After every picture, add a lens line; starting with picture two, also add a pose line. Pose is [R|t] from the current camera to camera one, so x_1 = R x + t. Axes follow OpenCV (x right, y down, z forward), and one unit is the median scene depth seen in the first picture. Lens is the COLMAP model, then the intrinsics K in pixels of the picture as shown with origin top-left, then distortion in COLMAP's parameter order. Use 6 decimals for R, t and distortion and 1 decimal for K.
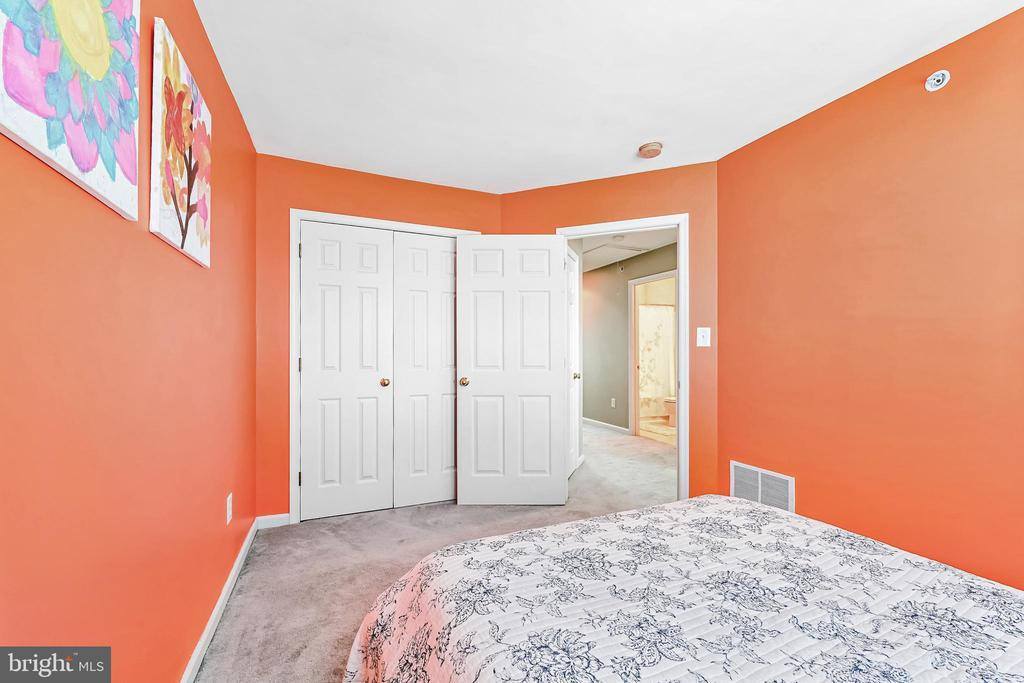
lens RADIAL K [[406.7, 0, 509.8], [0, 406.7, 347.3], [0, 0, 1]] dist [0.000811, 0.001295]
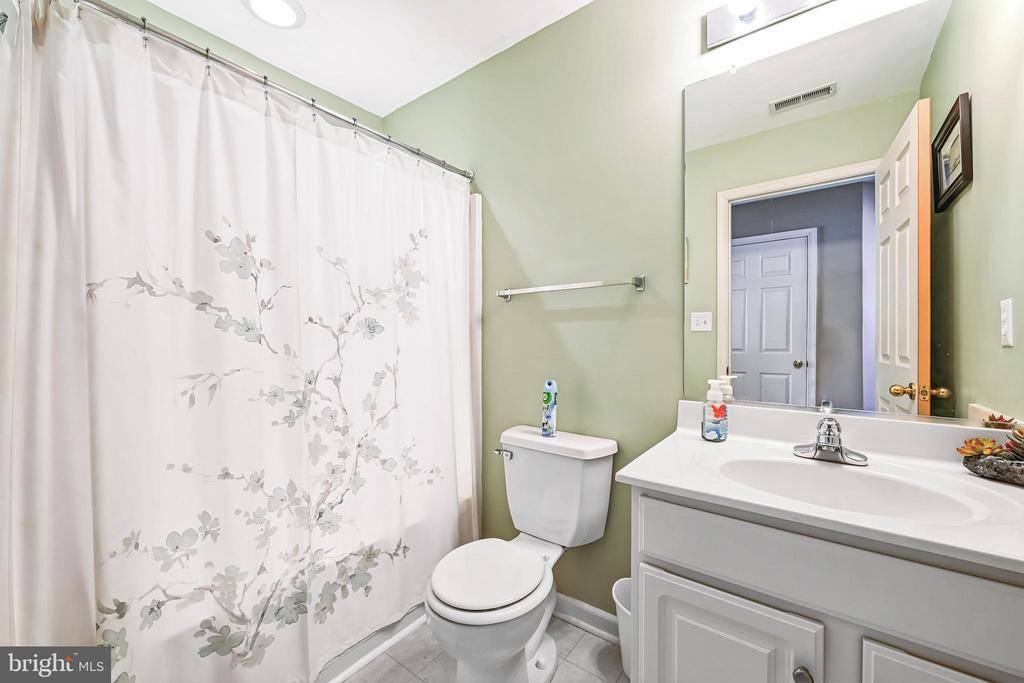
lens RADIAL K [[406.7, 0, 511.2], [0, 406.7, 344.6], [0, 0, 1]] dist [0.000811, 0.001295]
pose [[0.879493, -0.010962, 0.475785, 0.303209], [0.006692, 0.999921, 0.010669, 0.013382], [-0.475864, -0.006199, 0.879497, 0.762595]]
